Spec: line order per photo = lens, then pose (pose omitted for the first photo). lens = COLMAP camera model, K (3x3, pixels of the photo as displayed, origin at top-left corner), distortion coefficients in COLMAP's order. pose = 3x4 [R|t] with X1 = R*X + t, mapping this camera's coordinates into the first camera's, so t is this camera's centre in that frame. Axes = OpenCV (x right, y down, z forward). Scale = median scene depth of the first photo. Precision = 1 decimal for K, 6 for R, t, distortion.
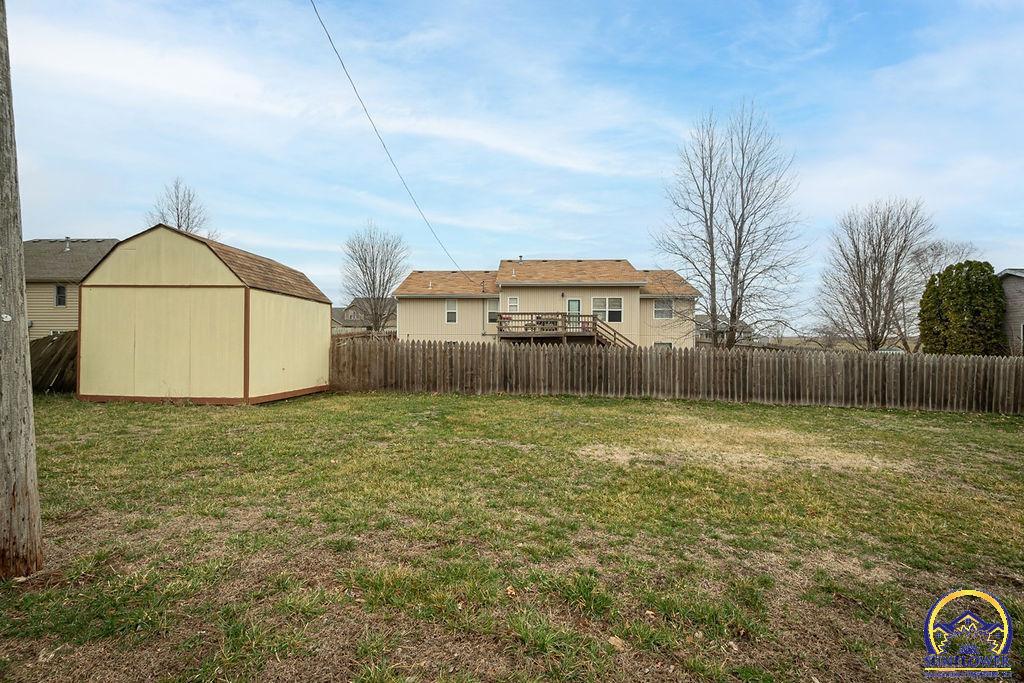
lens RADIAL K [[446.9, 0, 512.6], [0, 446.9, 350.0], [0, 0, 1]] dist [0.014102, -0.000378]
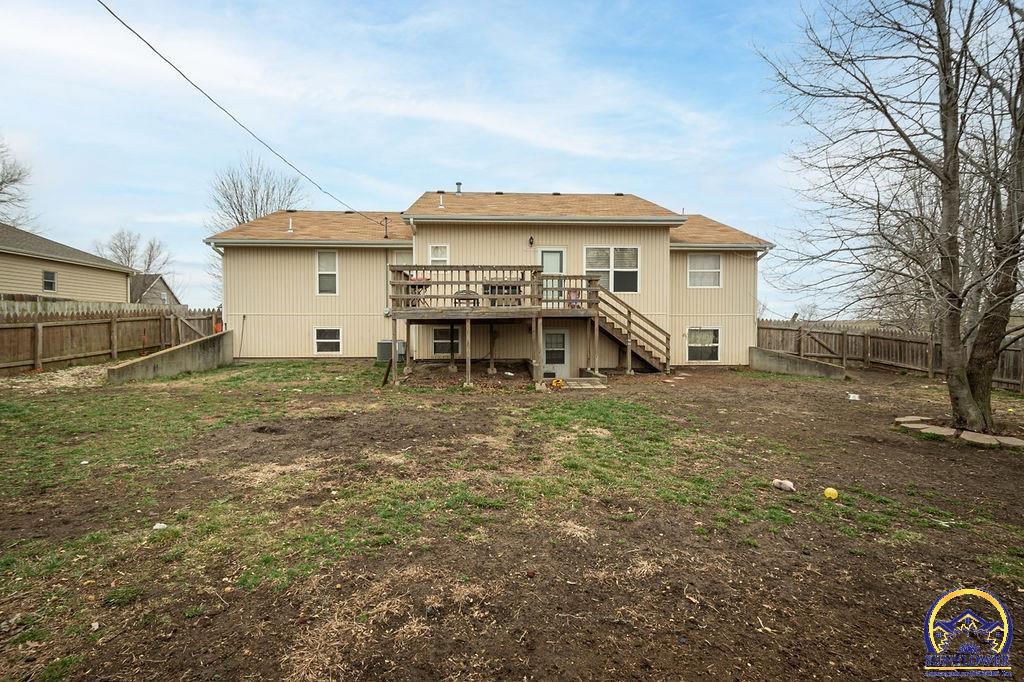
lens RADIAL K [[446.9, 0, 509.6], [0, 446.9, 340.1], [0, 0, 1]] dist [0.014102, -0.000378]
pose [[0.996828, -0.004173, 0.079472, 0.044332], [0.003451, 0.999952, 0.009220, -0.009265], [-0.079507, -0.008916, 0.996794, 0.474191]]
